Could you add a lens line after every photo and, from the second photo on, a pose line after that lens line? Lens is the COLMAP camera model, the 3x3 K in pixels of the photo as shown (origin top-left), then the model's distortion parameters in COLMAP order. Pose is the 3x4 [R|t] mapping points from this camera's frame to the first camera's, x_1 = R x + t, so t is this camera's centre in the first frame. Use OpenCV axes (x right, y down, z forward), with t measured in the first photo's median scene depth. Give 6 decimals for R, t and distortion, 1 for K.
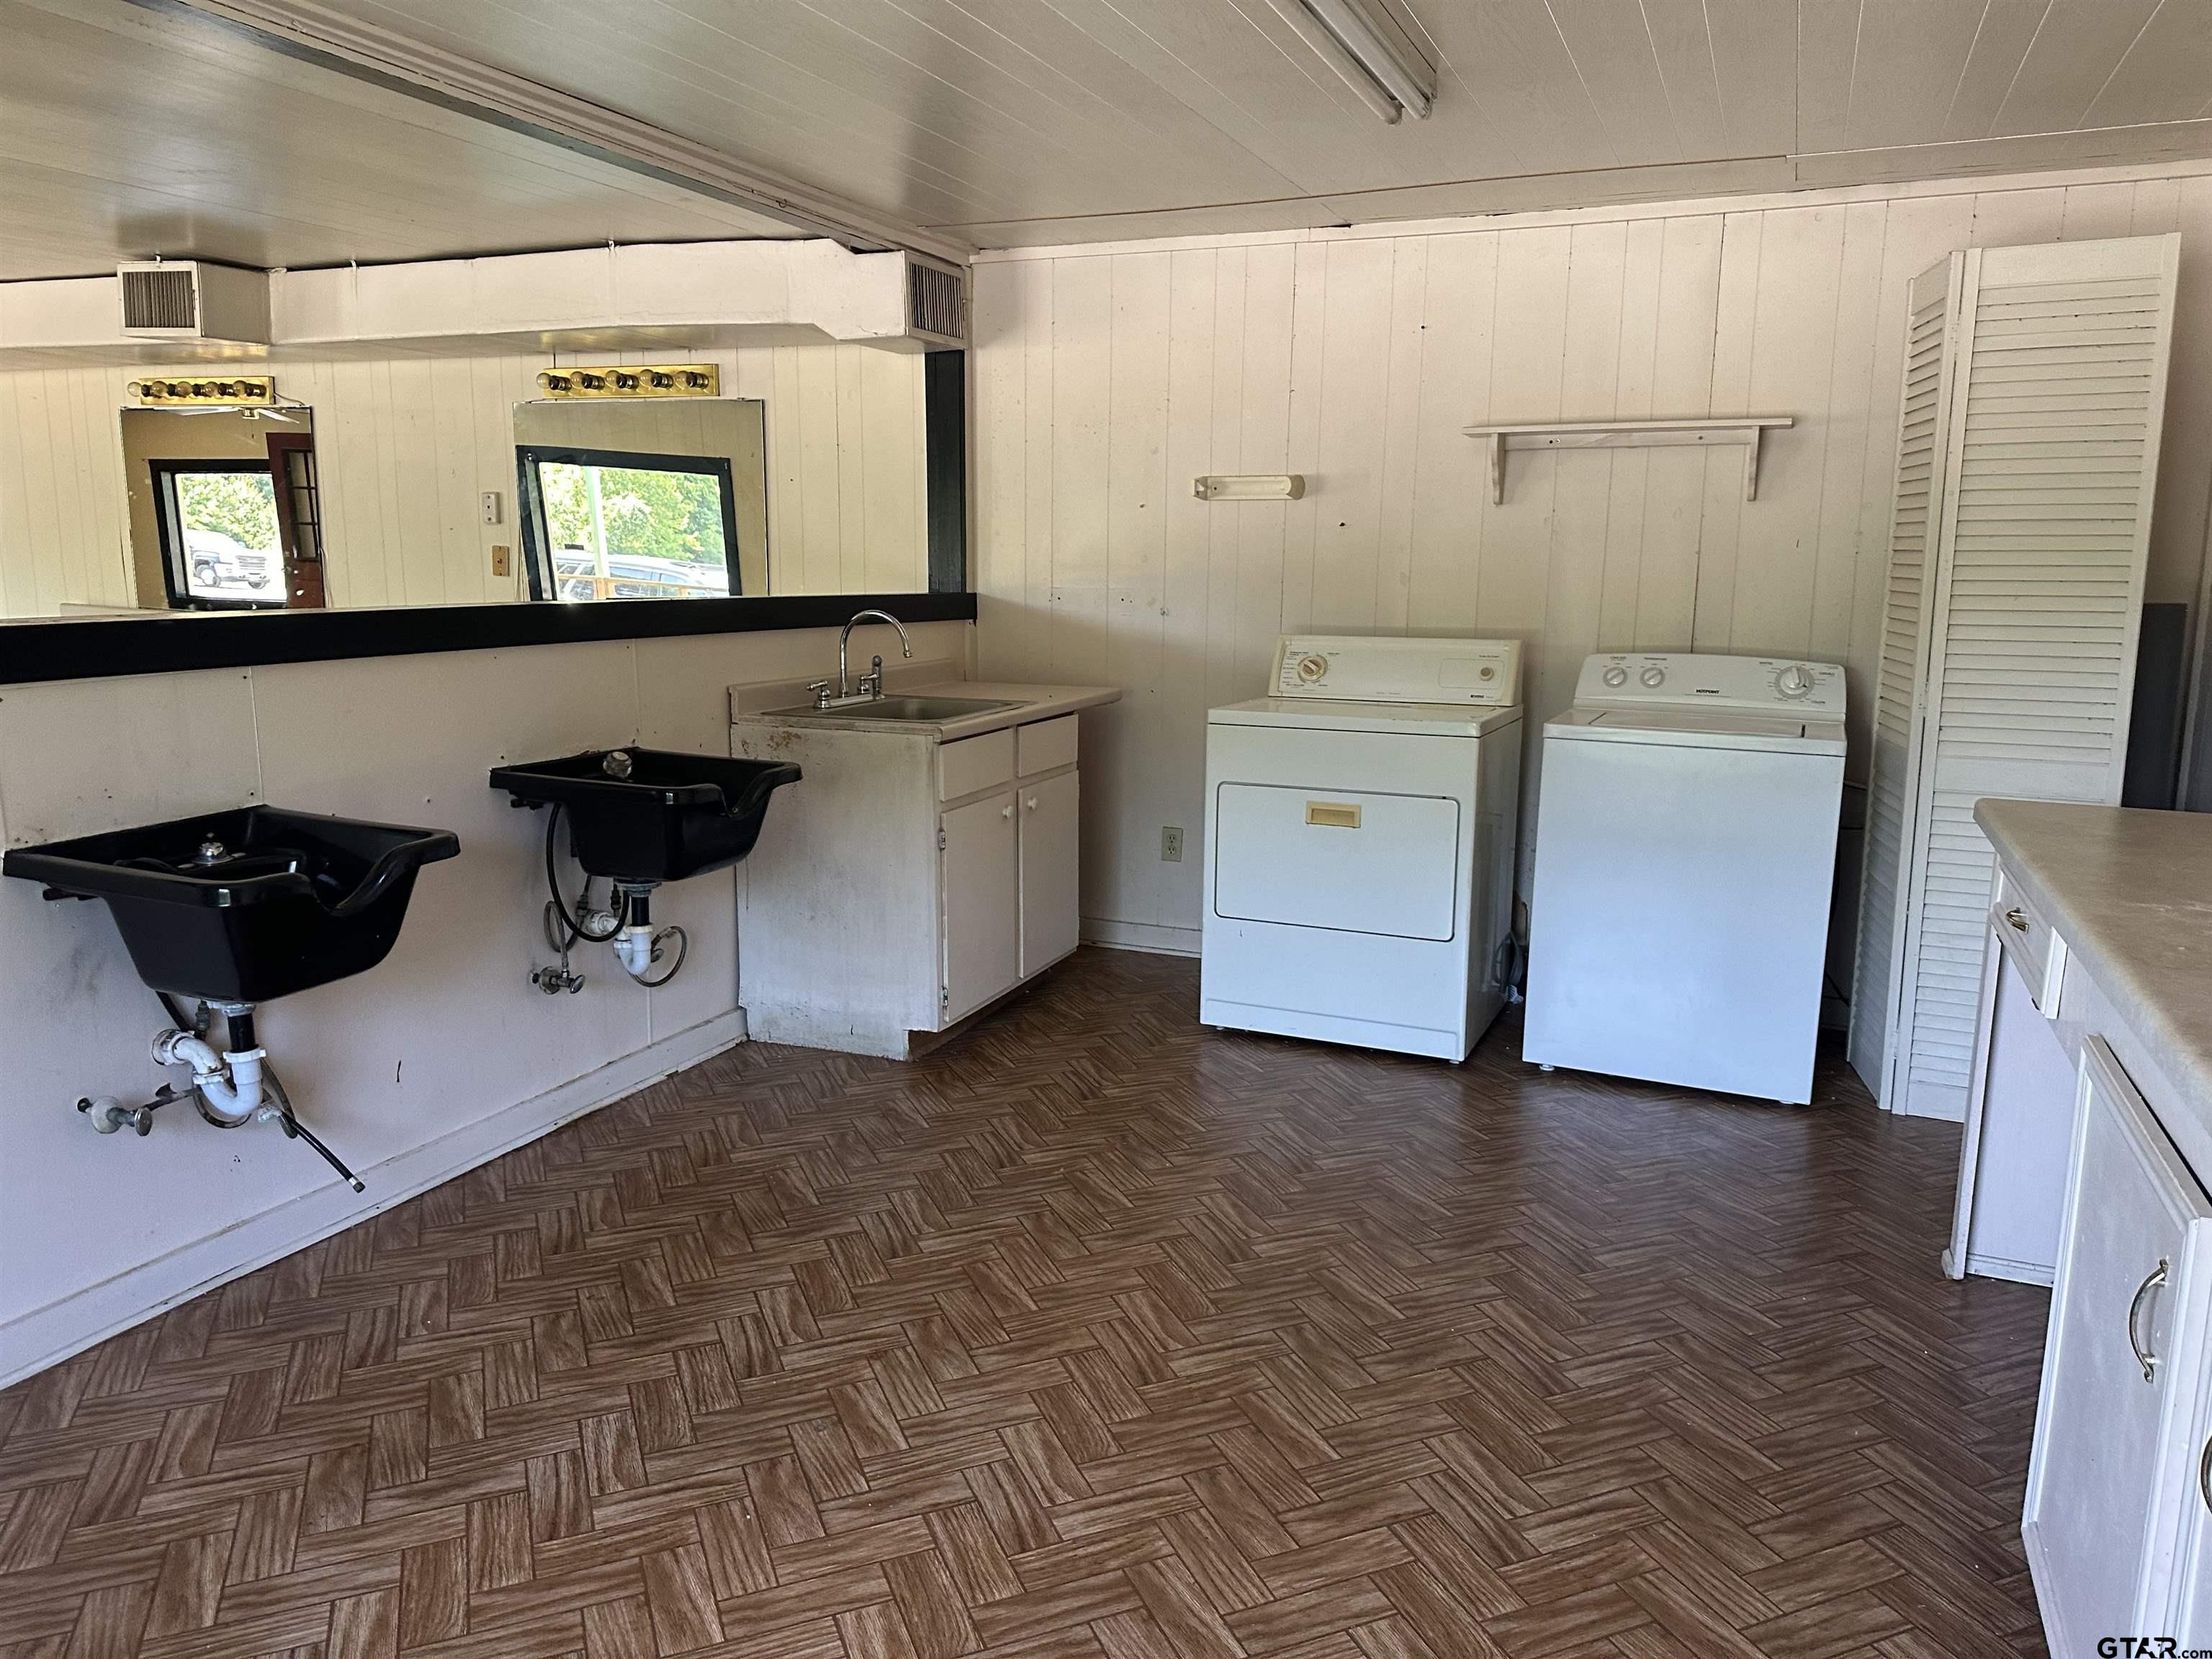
lens RADIAL K [[1544.1, 0, 1152.6], [0, 1544.1, 830.0], [0, 0, 1]] dist [0.035773, -0.067215]
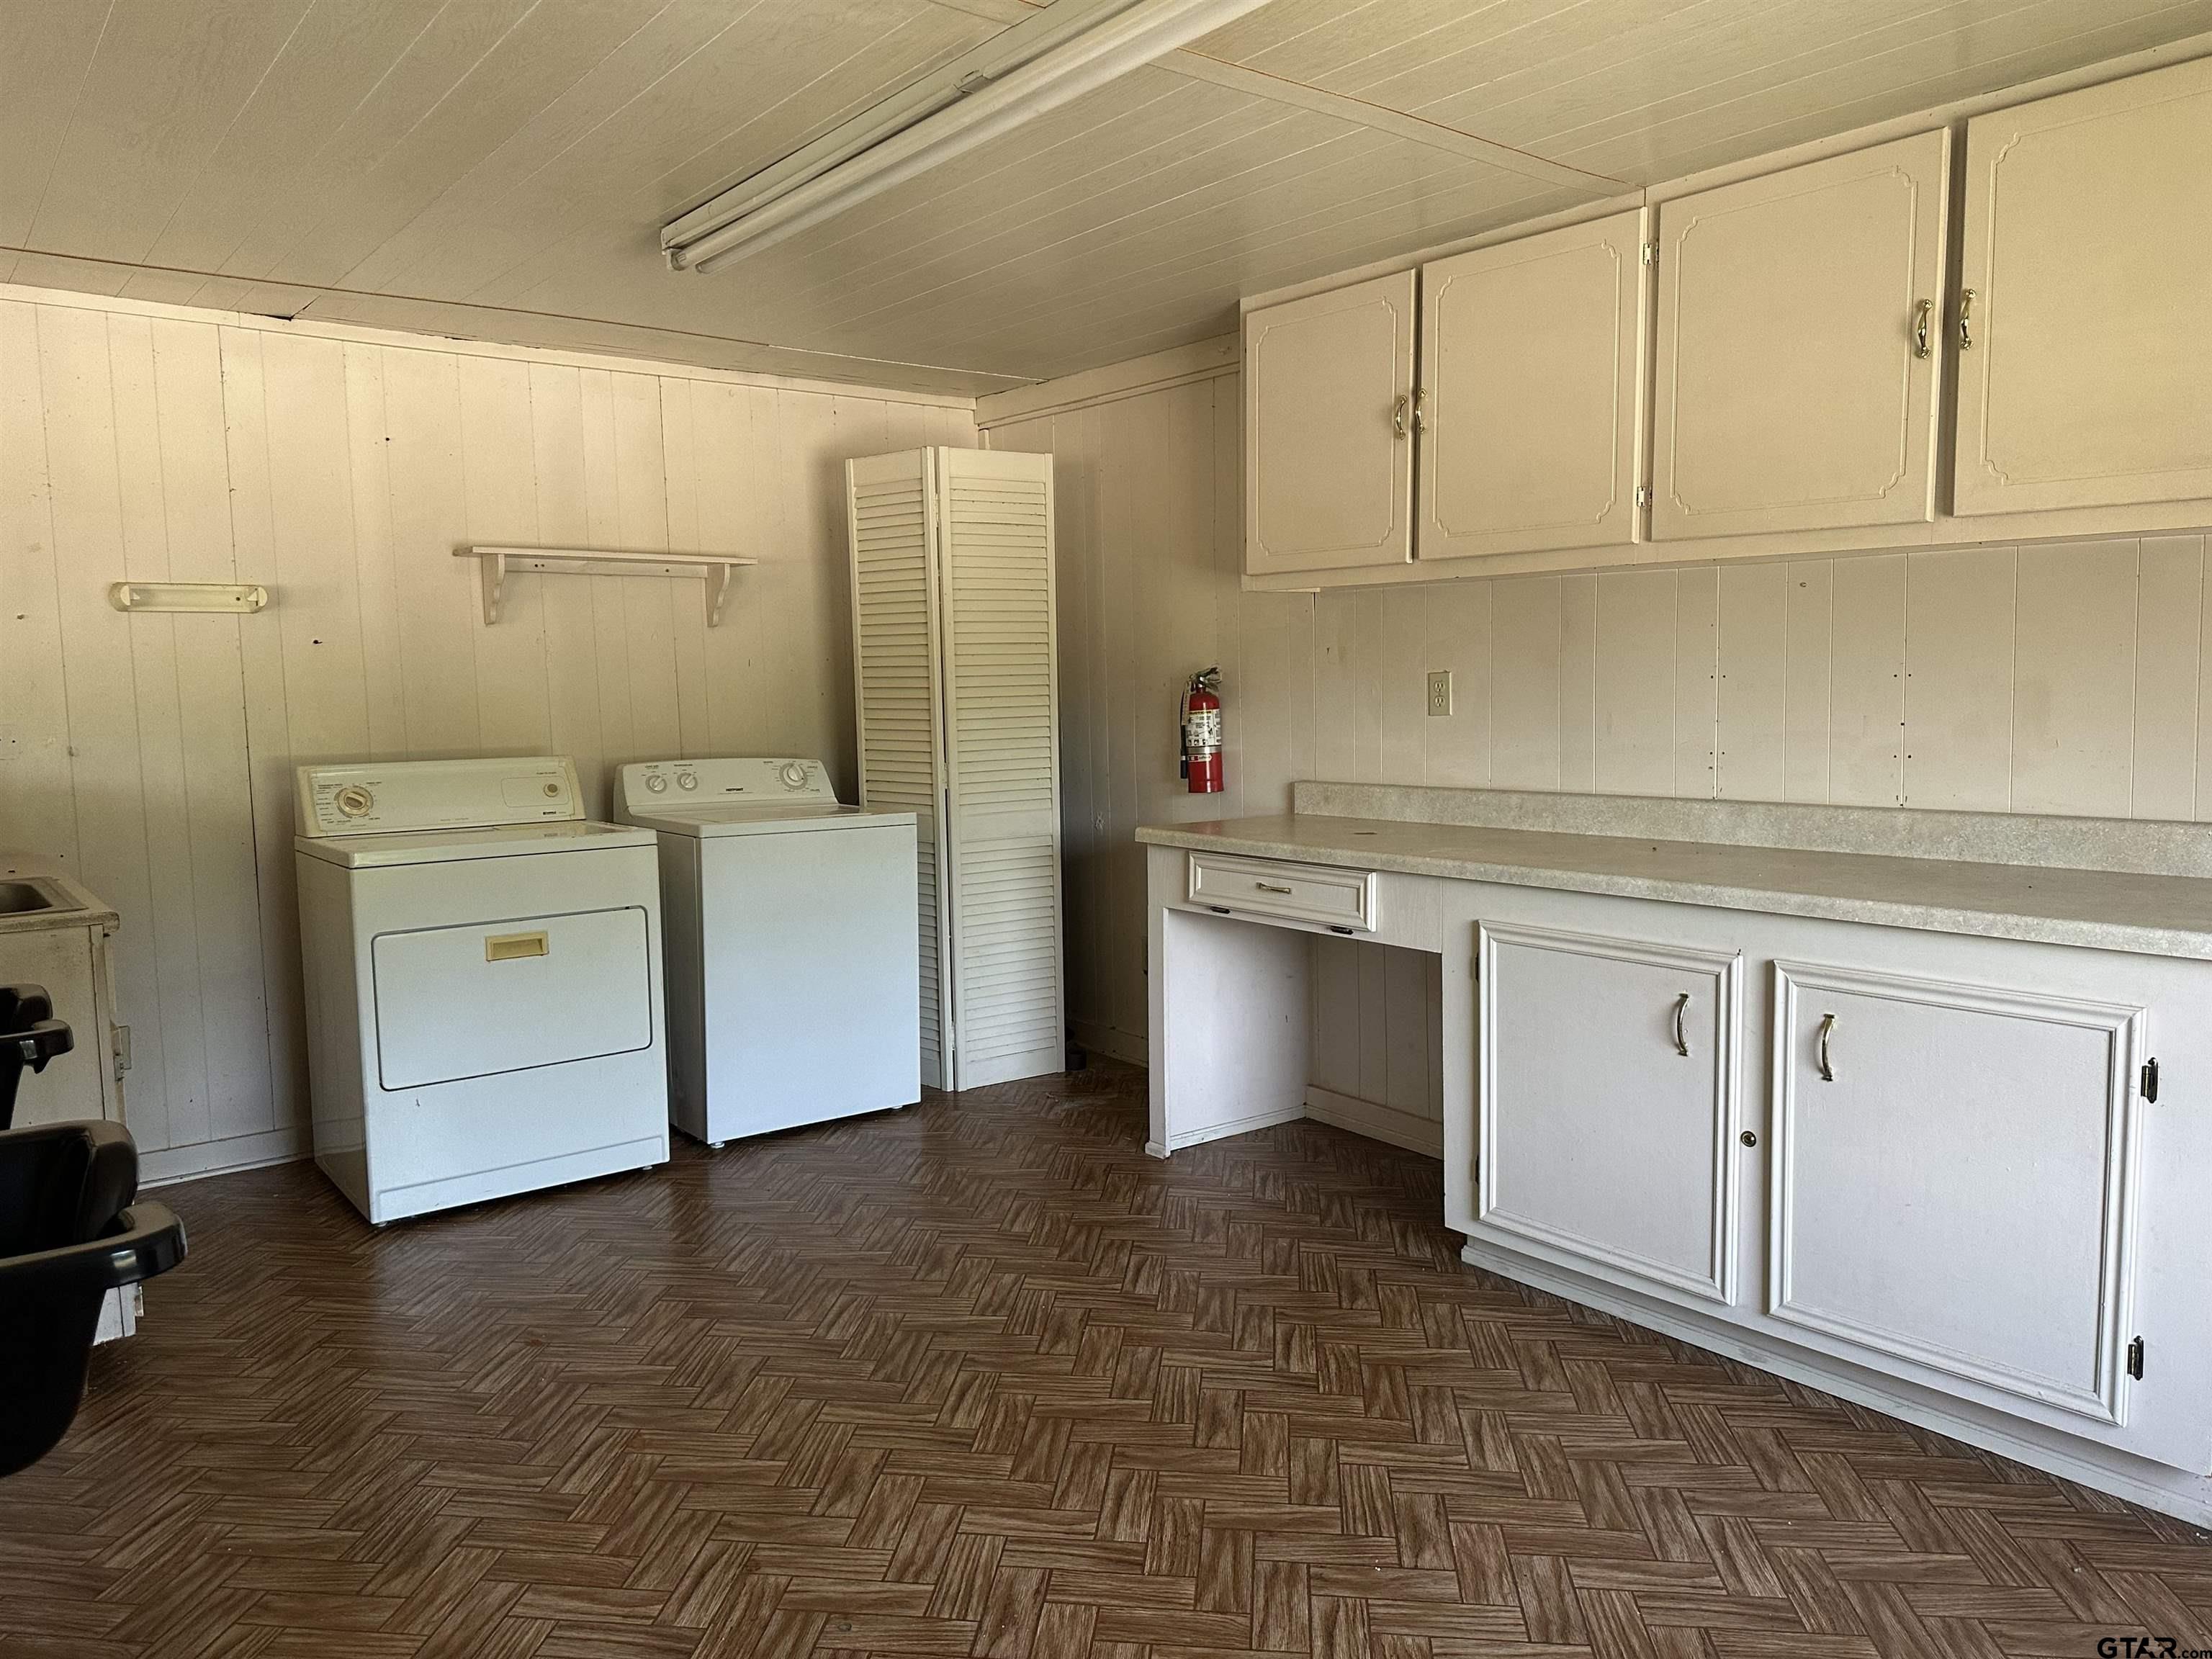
lens RADIAL K [[1544.1, 0, 1103.4], [0, 1544.1, 818.1], [0, 0, 1]] dist [0.035773, -0.067215]
pose [[0.477557, -0.093647, 0.873595, -0.524094], [0.165550, 0.986084, 0.015207, -0.041539], [-0.862863, 0.137362, 0.486415, 0.214605]]
